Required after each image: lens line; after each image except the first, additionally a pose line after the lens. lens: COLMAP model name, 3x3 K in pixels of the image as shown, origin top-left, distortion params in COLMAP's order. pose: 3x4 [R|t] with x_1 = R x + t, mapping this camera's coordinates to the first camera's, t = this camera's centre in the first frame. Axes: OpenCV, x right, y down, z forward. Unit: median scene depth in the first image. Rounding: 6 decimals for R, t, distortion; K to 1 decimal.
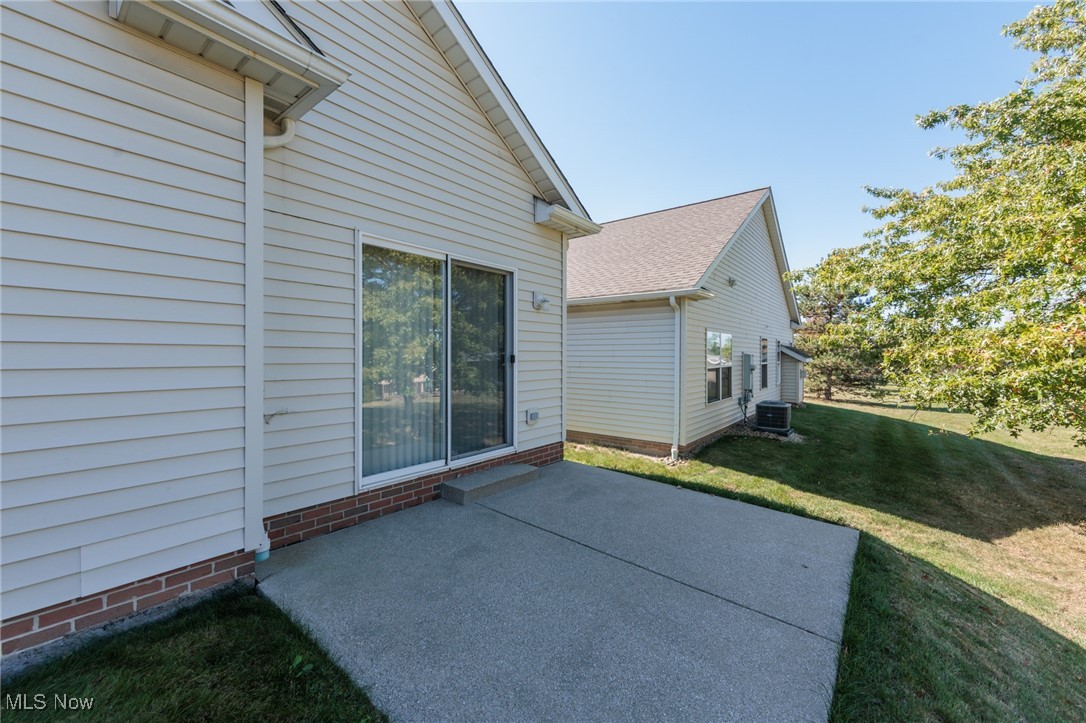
lens RADIAL K [[424.3, 0, 544.1], [0, 424.3, 356.3], [0, 0, 1]] dist [-0.004080, 0.000209]
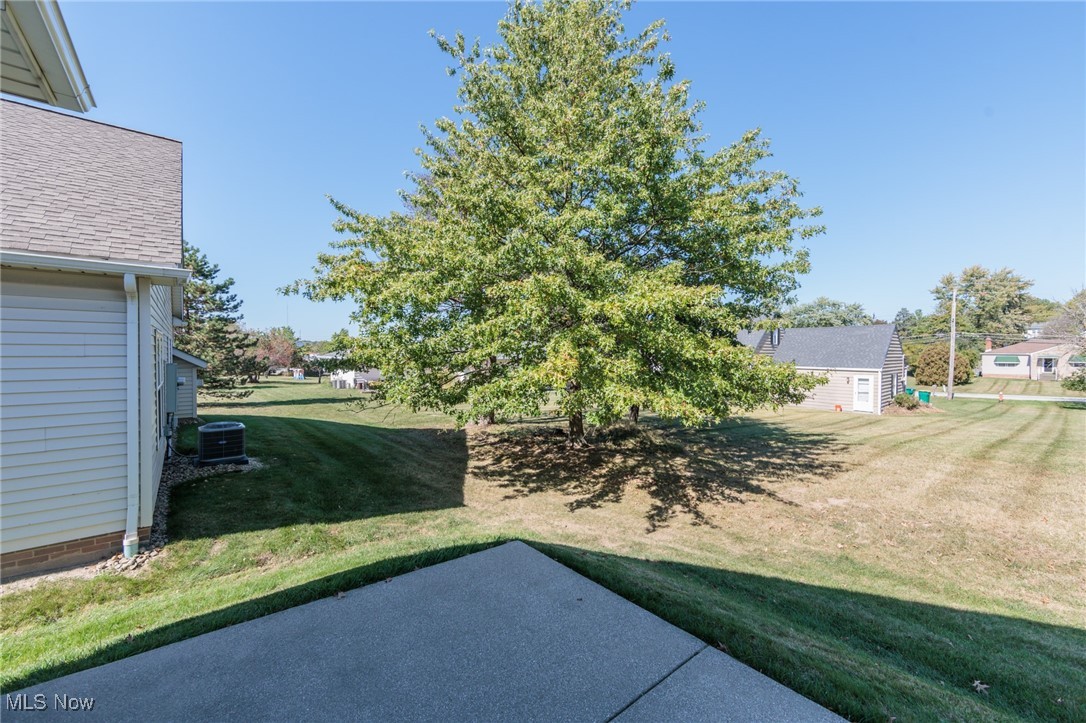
lens RADIAL K [[424.3, 0, 544.1], [0, 424.3, 356.3], [0, 0, 1]] dist [-0.004080, 0.000209]
pose [[0.195387, -0.013105, 0.980639, -0.223340], [0.000863, 0.999913, 0.013191, -0.056483], [-0.980726, -0.001731, 0.195381, 0.515030]]
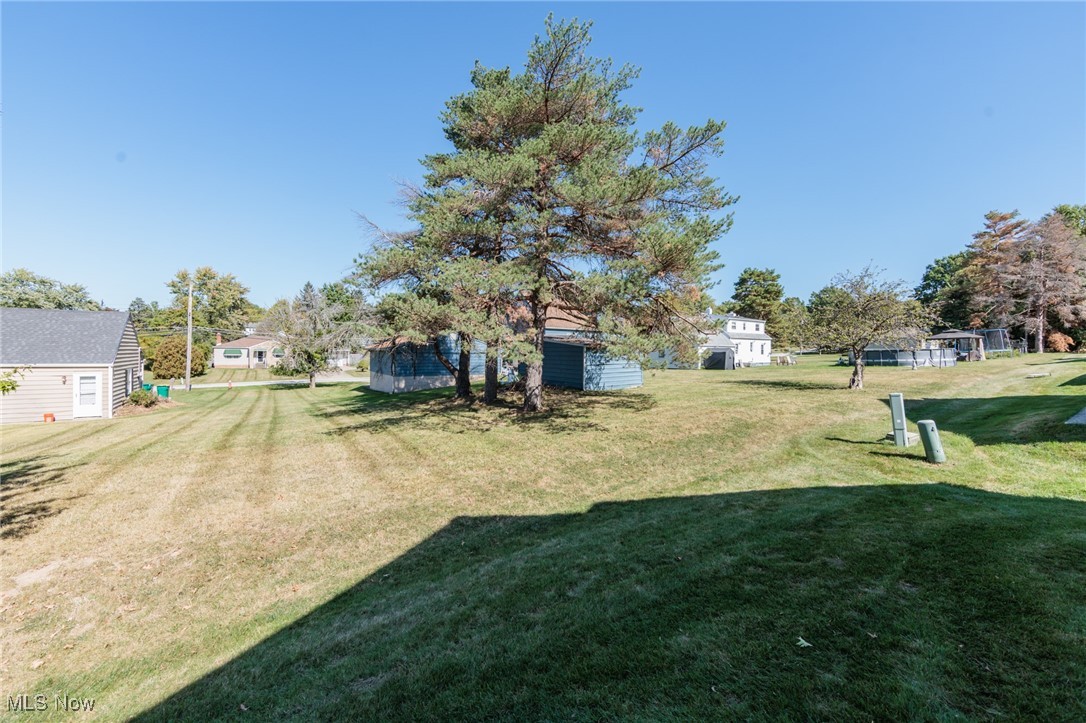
lens RADIAL K [[424.3, 0, 544.1], [0, 424.3, 356.3], [0, 0, 1]] dist [-0.004080, 0.000209]
pose [[-0.955447, -0.018120, 0.294607, 0.067401], [-0.013598, 0.999756, 0.017391, -0.045355], [-0.294850, 0.012611, -0.955460, 0.359610]]
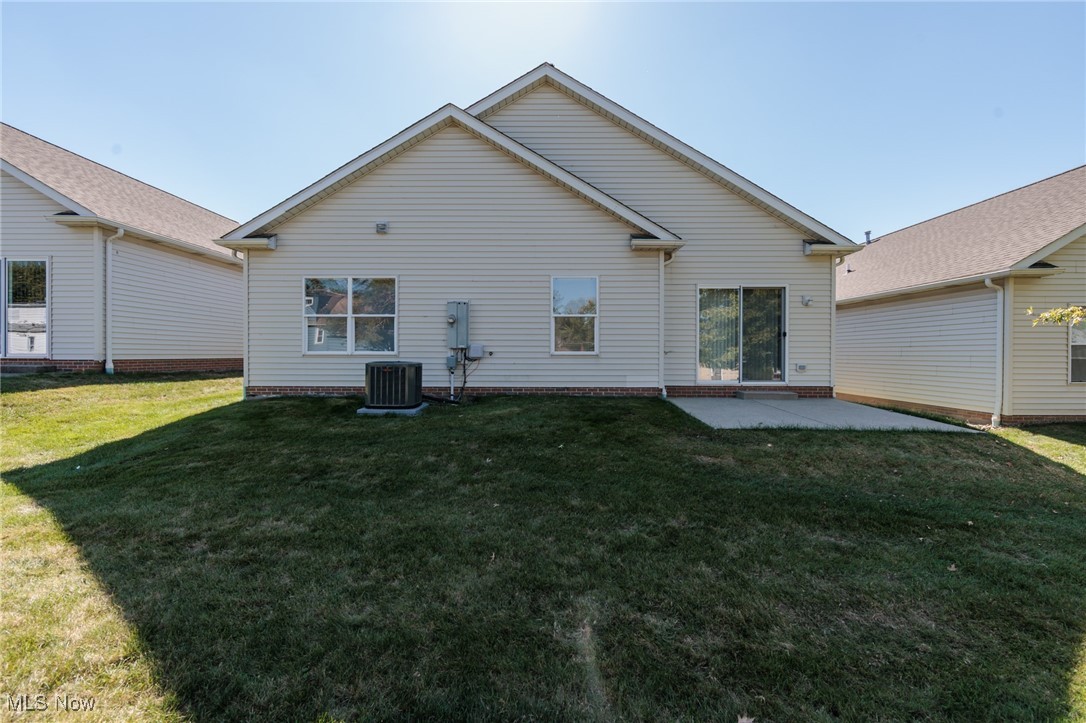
lens RADIAL K [[432.9, 0, 544.5], [0, 432.9, 356.2], [0, 0, 1]] dist [-0.003255, 0.000048]
pose [[0.608163, 0.003751, -0.793804, 0.745187], [-0.003972, 0.999991, 0.001683, 0.097143], [0.793802, 0.002129, 0.608172, -0.921010]]
